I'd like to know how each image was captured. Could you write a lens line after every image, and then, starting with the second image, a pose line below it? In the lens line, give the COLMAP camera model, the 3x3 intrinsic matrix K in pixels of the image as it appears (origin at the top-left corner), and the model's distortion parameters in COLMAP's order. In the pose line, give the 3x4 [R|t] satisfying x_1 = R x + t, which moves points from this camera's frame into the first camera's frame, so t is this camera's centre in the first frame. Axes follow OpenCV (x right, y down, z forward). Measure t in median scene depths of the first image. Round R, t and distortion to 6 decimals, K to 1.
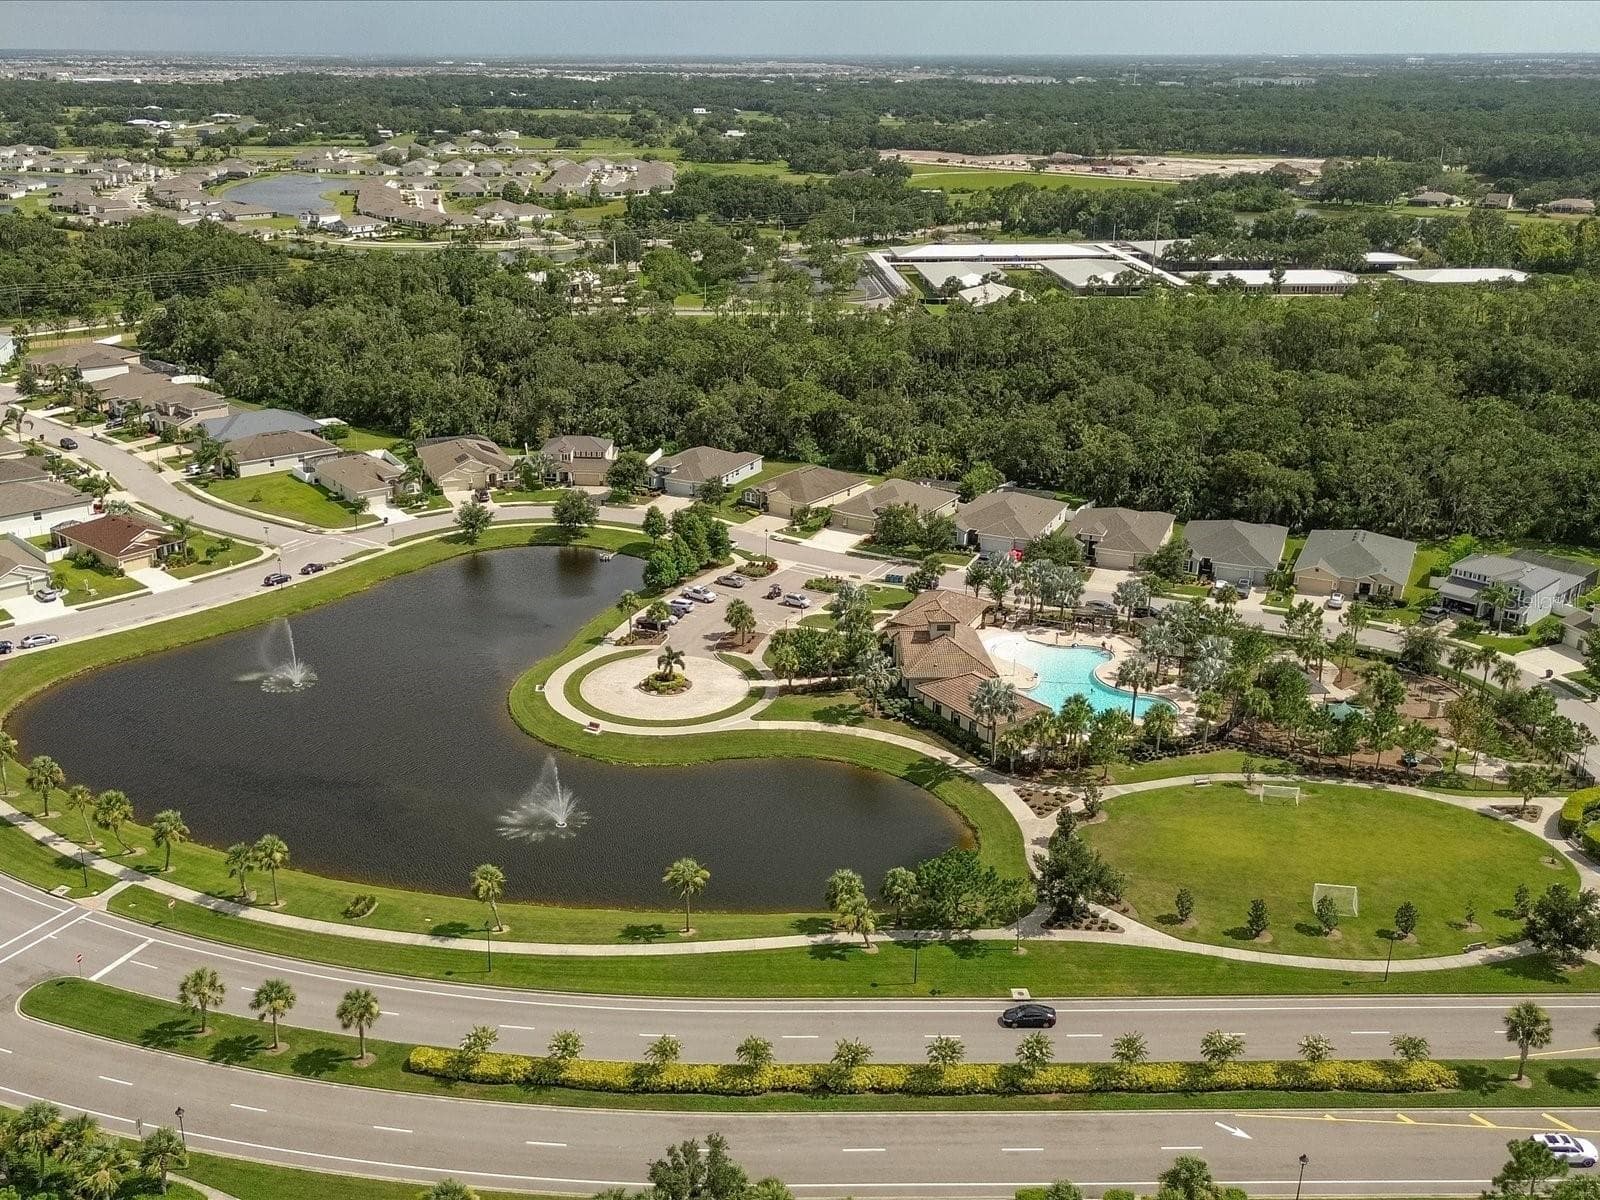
lens RADIAL K [[1526.0, 0, 800.0], [0, 1526.0, 600.0], [0, 0, 1]] dist [0.016733, 0.004589]
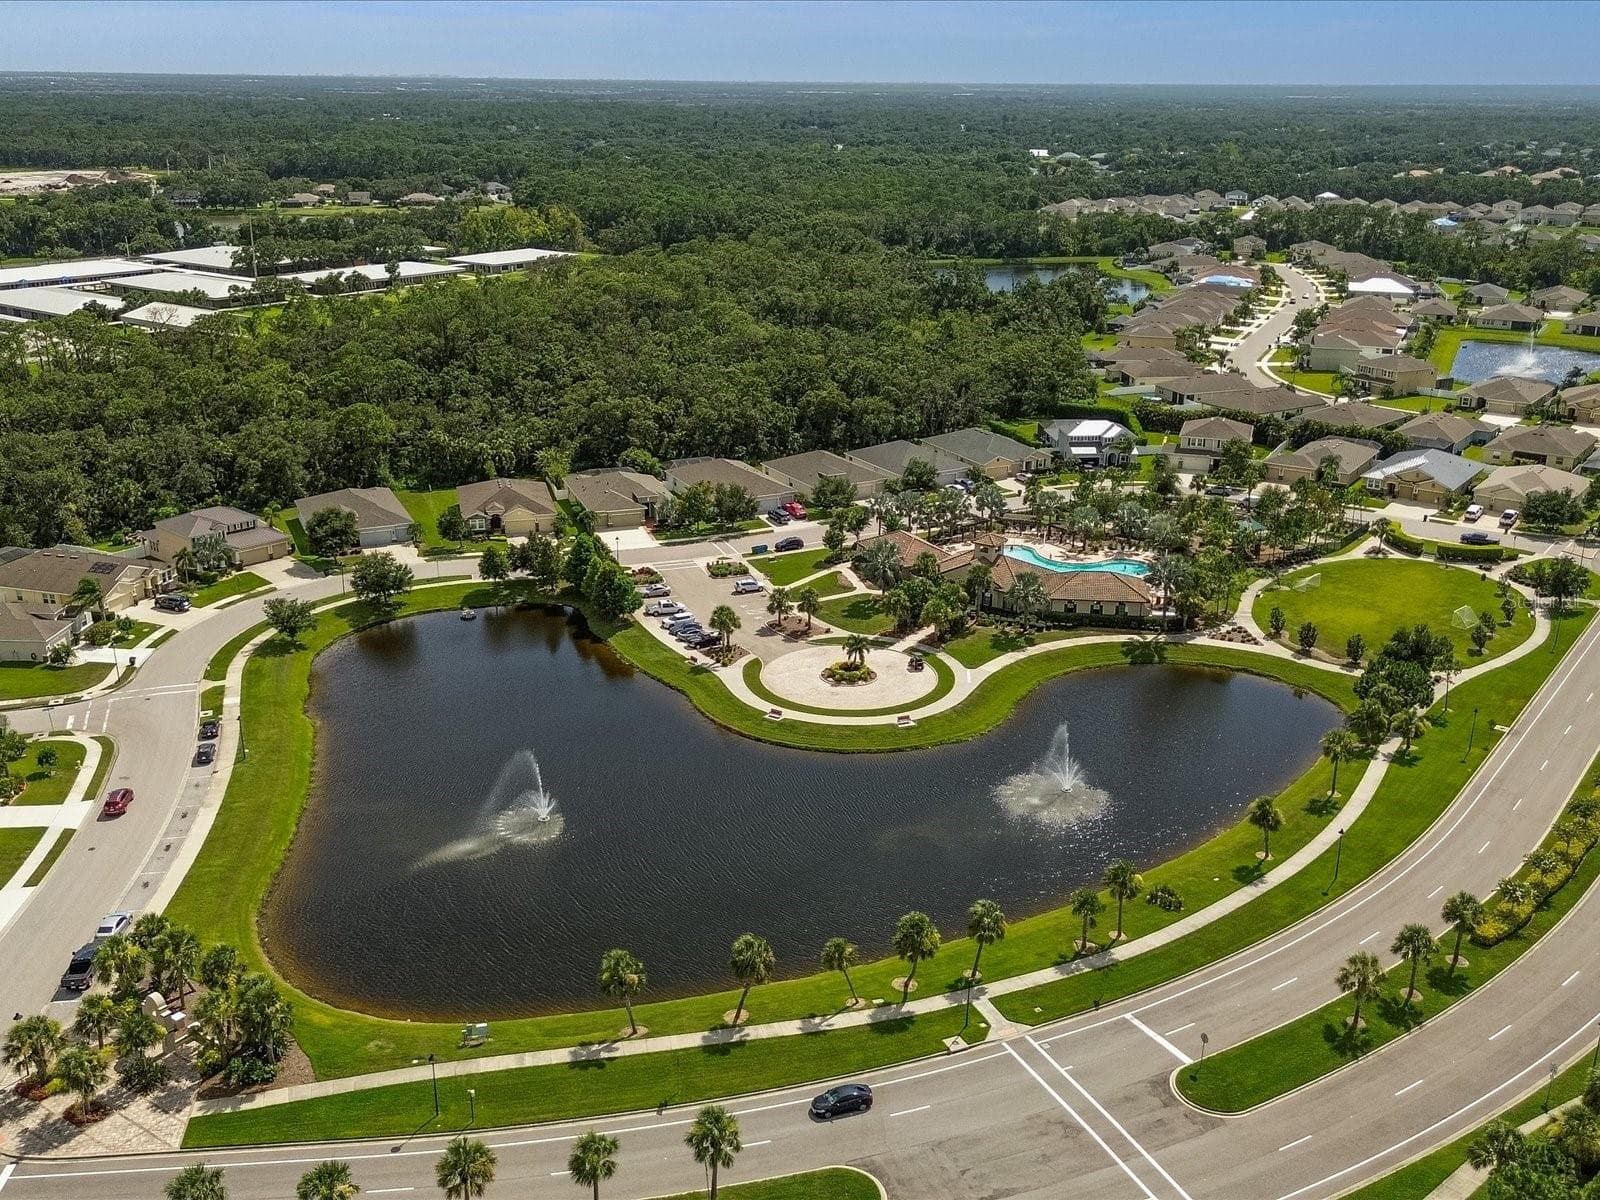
lens RADIAL K [[1526.0, 0, 800.0], [0, 1526.0, 600.0], [0, 0, 1]] dist [0.016733, 0.004589]
pose [[0.608052, -0.250761, 0.753254, -0.979604], [0.259871, 0.959402, 0.109612, -0.122814], [-0.750160, 0.129099, 0.648532, 0.488639]]
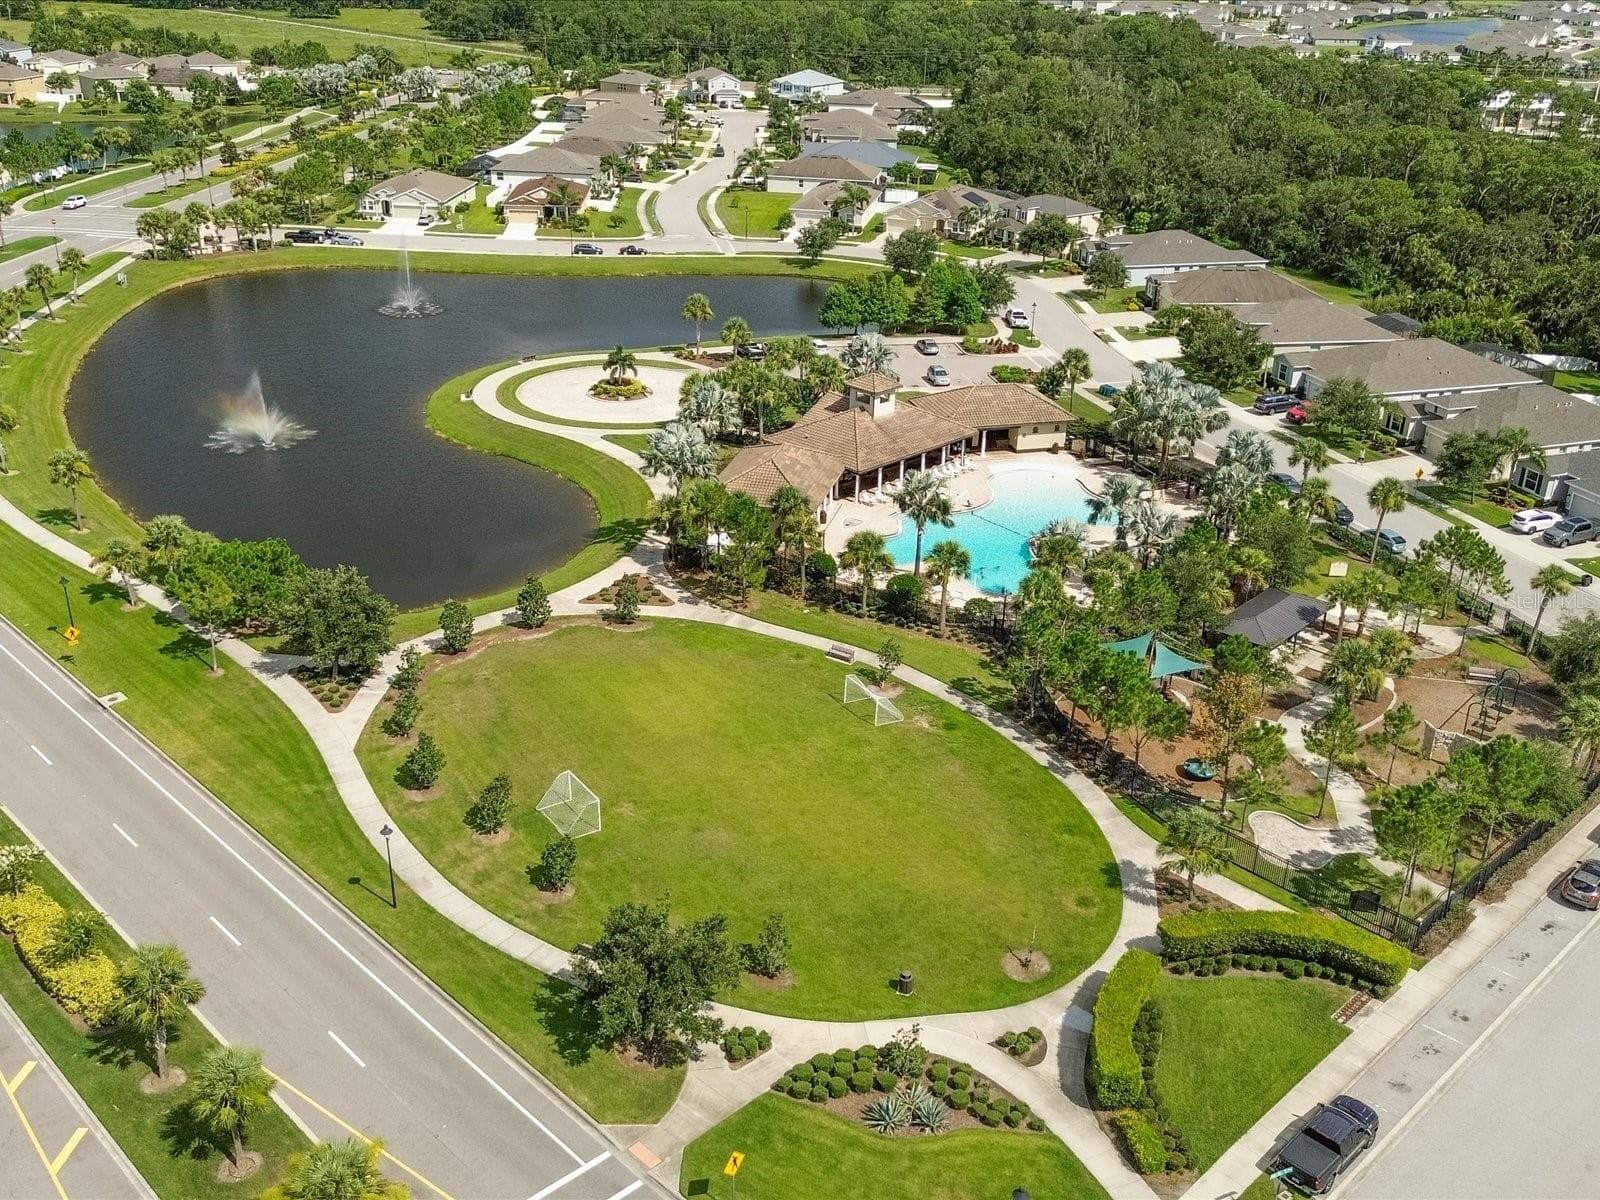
lens RADIAL K [[1526.0, 0, 800.0], [0, 1526.0, 600.0], [0, 0, 1]] dist [0.016733, 0.004589]
pose [[0.666980, 0.306160, -0.679267, 0.723831], [-0.262174, 0.949809, 0.170667, -0.007390], [0.697426, 0.064255, 0.713771, 0.572489]]
